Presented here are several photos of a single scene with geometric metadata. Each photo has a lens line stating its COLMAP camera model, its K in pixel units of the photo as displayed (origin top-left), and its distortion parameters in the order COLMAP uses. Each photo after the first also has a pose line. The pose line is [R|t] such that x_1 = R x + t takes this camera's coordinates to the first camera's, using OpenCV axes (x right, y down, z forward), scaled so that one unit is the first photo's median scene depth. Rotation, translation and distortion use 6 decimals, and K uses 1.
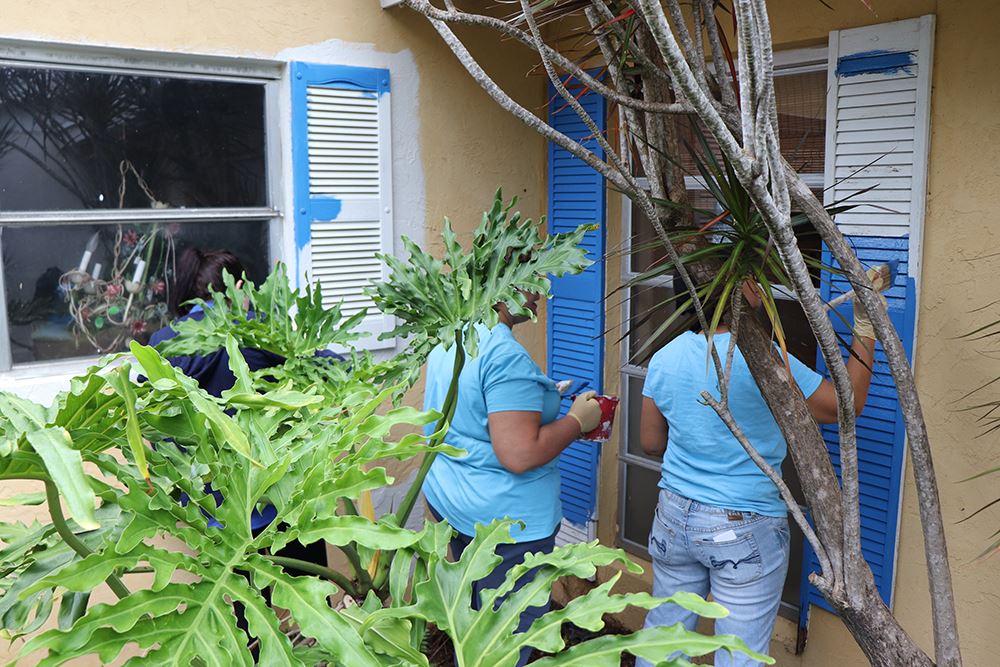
lens RADIAL K [[871.8, 0, 501.4], [0, 871.8, 333.9], [0, 0, 1]] dist [-0.099114, 0.042309]
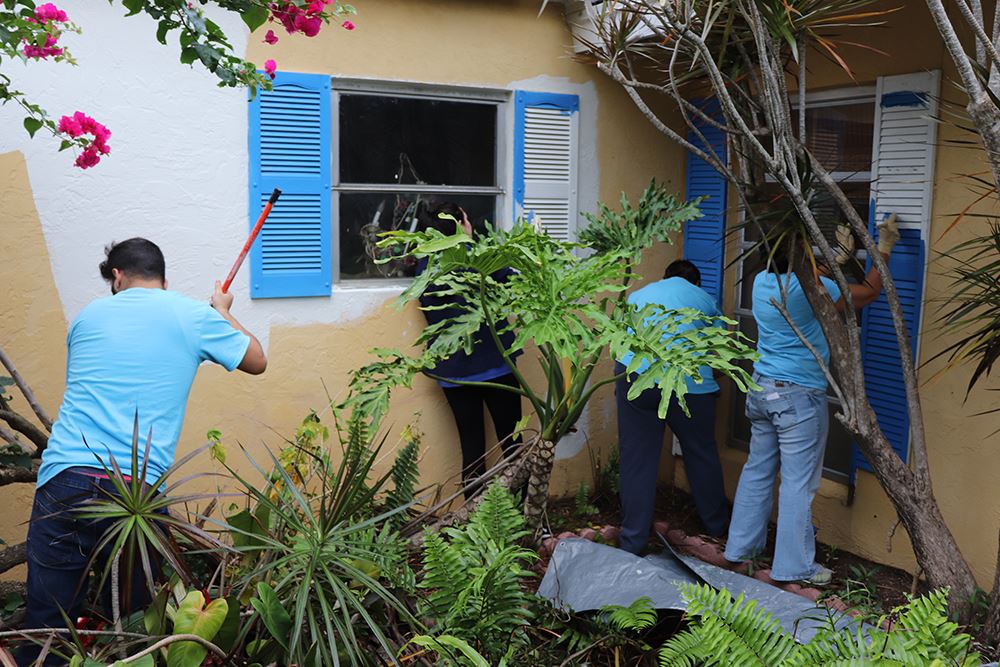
lens RADIAL K [[984.8, 0, 496.7], [0, 984.8, 333.2], [0, 0, 1]] dist [-0.047457, 0.000000]
pose [[0.989347, 0.041703, -0.139474, -0.024472], [-0.044119, 0.998924, -0.014270, 0.166655], [0.138729, 0.020271, 0.990123, -0.868206]]
